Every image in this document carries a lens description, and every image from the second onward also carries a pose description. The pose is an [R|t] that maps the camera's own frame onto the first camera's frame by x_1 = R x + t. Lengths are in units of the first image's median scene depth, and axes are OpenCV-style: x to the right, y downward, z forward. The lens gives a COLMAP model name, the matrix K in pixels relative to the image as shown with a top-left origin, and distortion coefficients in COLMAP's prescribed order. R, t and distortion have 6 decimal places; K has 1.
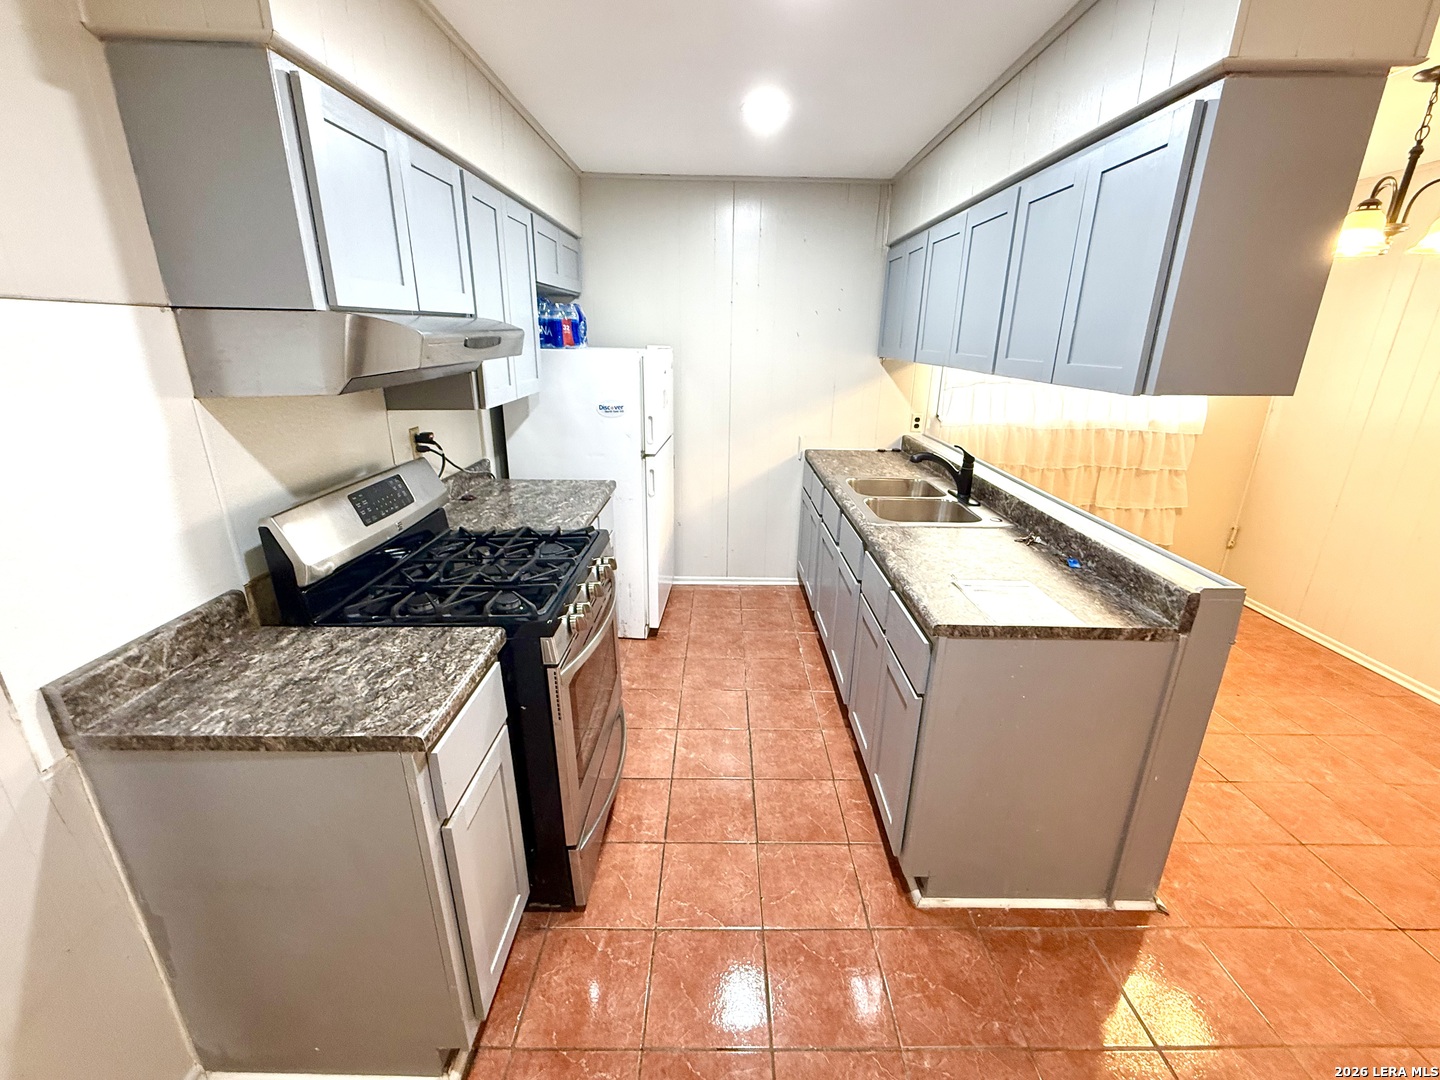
lens RADIAL K [[606.6, 0, 720.0], [0, 606.6, 540.0], [0, 0, 1]] dist [-0.003772, 0.000428]
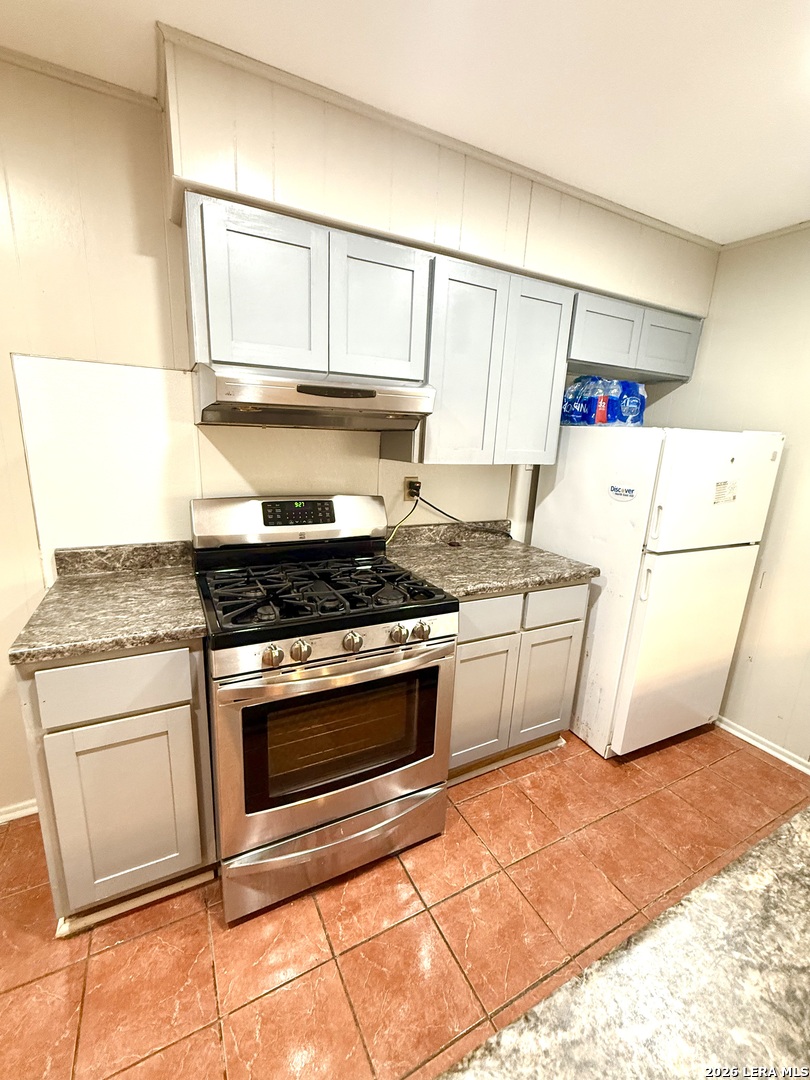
lens RADIAL K [[455.0, 0, 405.0], [0, 455.0, 540.0], [0, 0, 1]] dist [-0.003772, 0.000428]
pose [[0.472032, 0.211697, -0.855786, 0.390717], [-0.318545, 0.946111, 0.058338, -0.131048], [0.822019, 0.245069, 0.514030, 0.626485]]
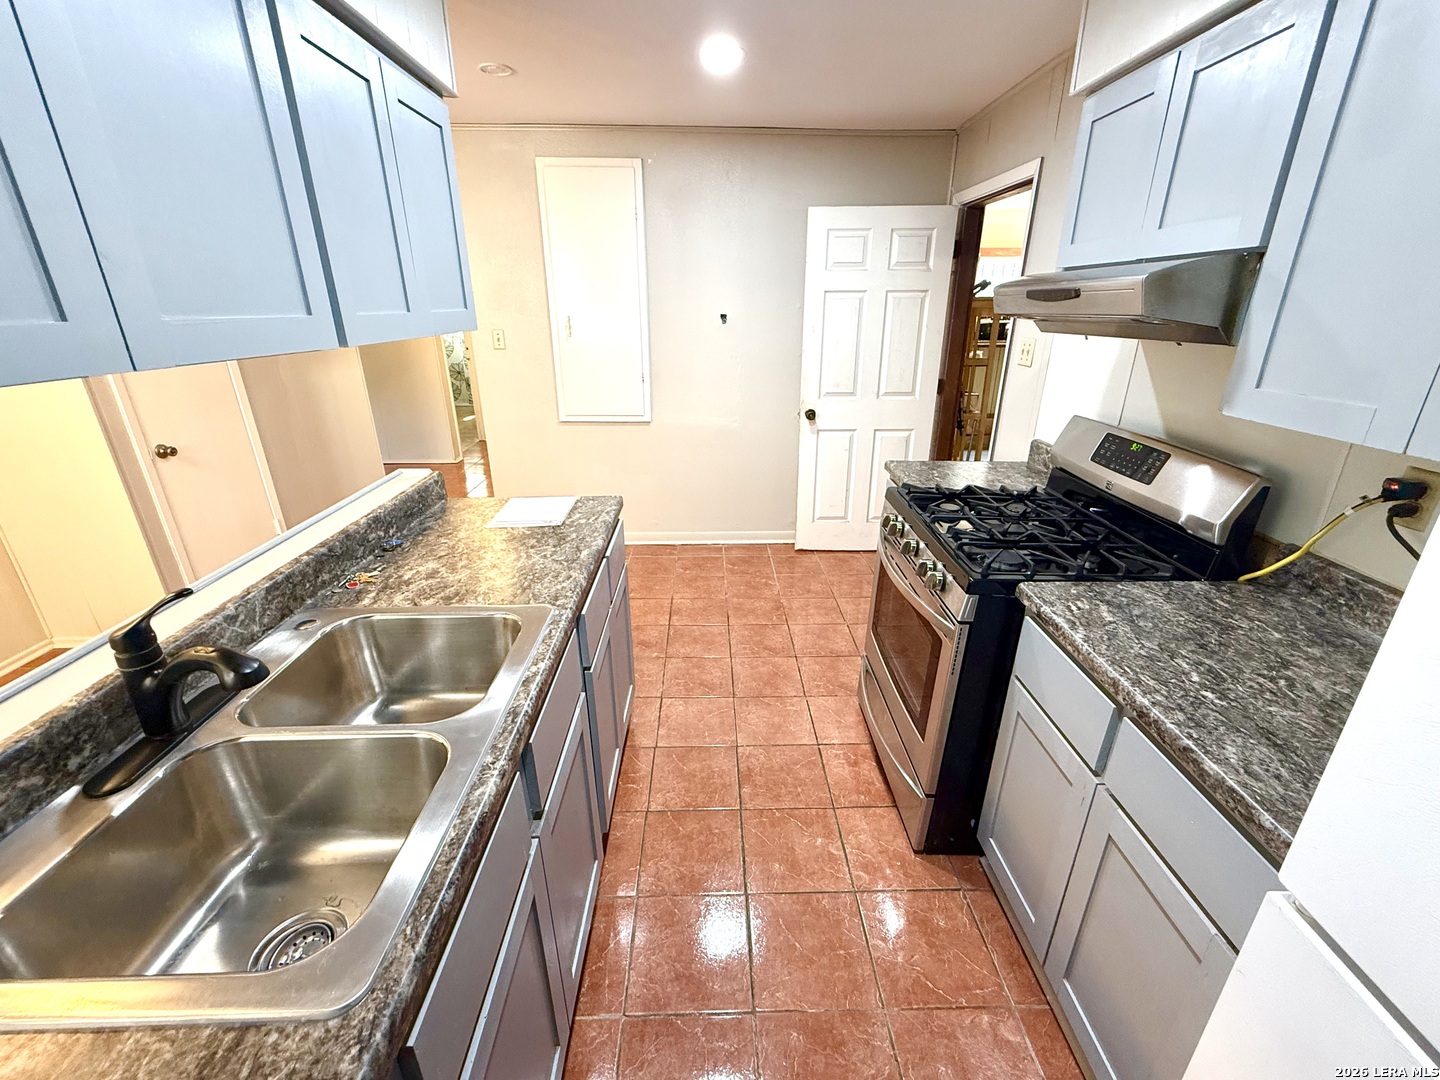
lens RADIAL K [[606.6, 0, 720.0], [0, 606.6, 540.0], [0, 0, 1]] dist [-0.003772, 0.000428]
pose [[-0.999737, -0.000927, -0.022928, 0.122693], [-0.015522, 0.763228, 0.645943, -0.541022], [0.016901, 0.646128, -0.763042, 1.666378]]
